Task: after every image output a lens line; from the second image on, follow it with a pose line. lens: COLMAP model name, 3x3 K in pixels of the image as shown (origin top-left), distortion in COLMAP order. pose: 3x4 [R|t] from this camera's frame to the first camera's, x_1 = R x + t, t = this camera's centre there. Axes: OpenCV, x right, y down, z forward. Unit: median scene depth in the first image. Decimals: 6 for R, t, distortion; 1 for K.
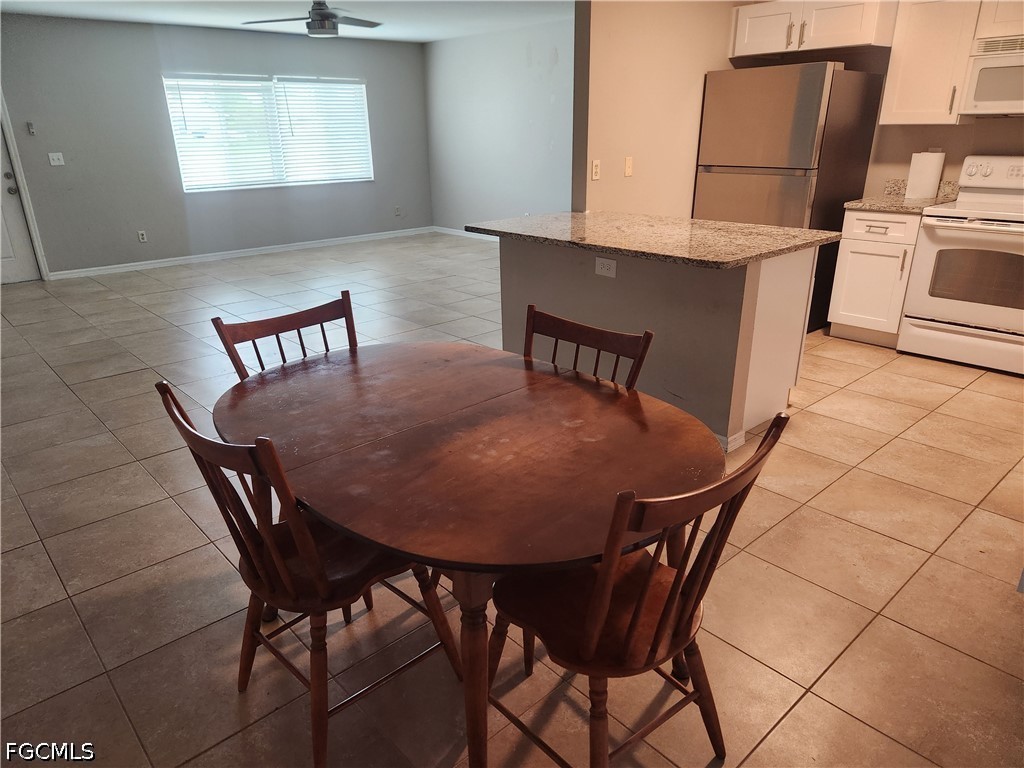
lens RADIAL K [[681.4, 0, 509.0], [0, 681.4, 387.5], [0, 0, 1]] dist [0.075215, -0.063173]
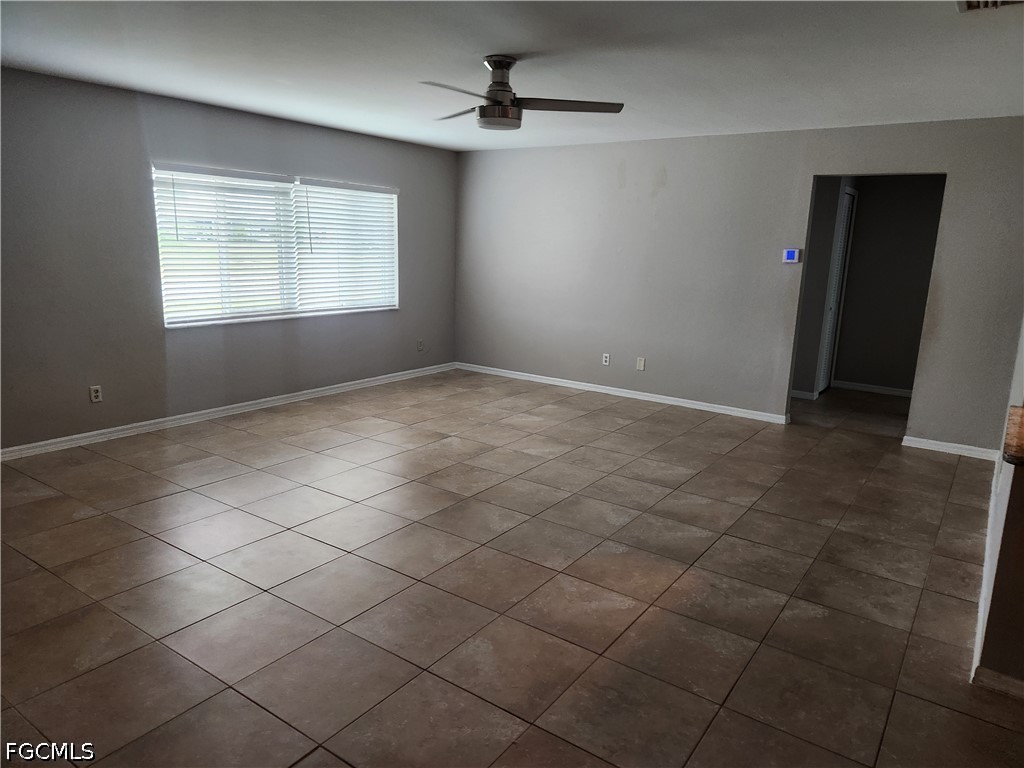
lens RADIAL K [[681.4, 0, 525.4], [0, 681.4, 380.3], [0, 0, 1]] dist [0.075215, -0.063173]
pose [[0.972273, 0.001071, 0.233845, -0.512786], [0.036626, 0.986950, -0.156803, -0.201075], [-0.230961, 0.161021, 0.959546, 0.497993]]
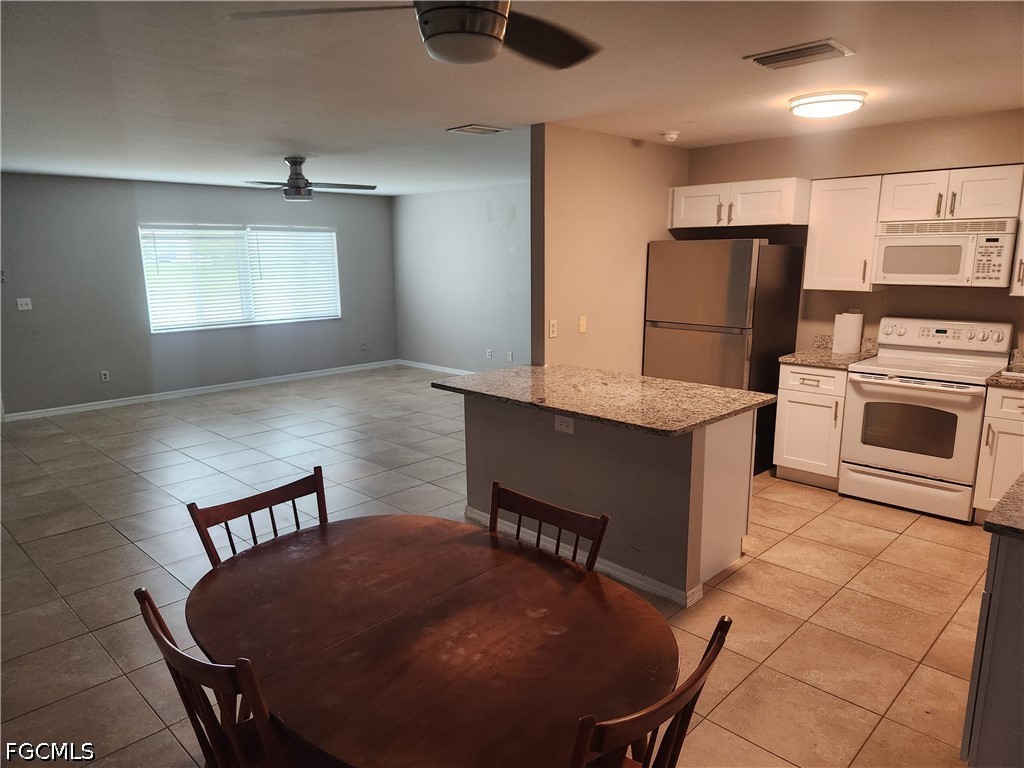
lens RADIAL K [[681.4, 0, 515.1], [0, 681.4, 392.1], [0, 0, 1]] dist [0.075215, -0.063173]
pose [[0.997896, -0.003829, 0.064715, -0.003201], [0.014194, 0.986938, -0.160473, -0.045788], [-0.063256, 0.161054, 0.984916, -0.039417]]
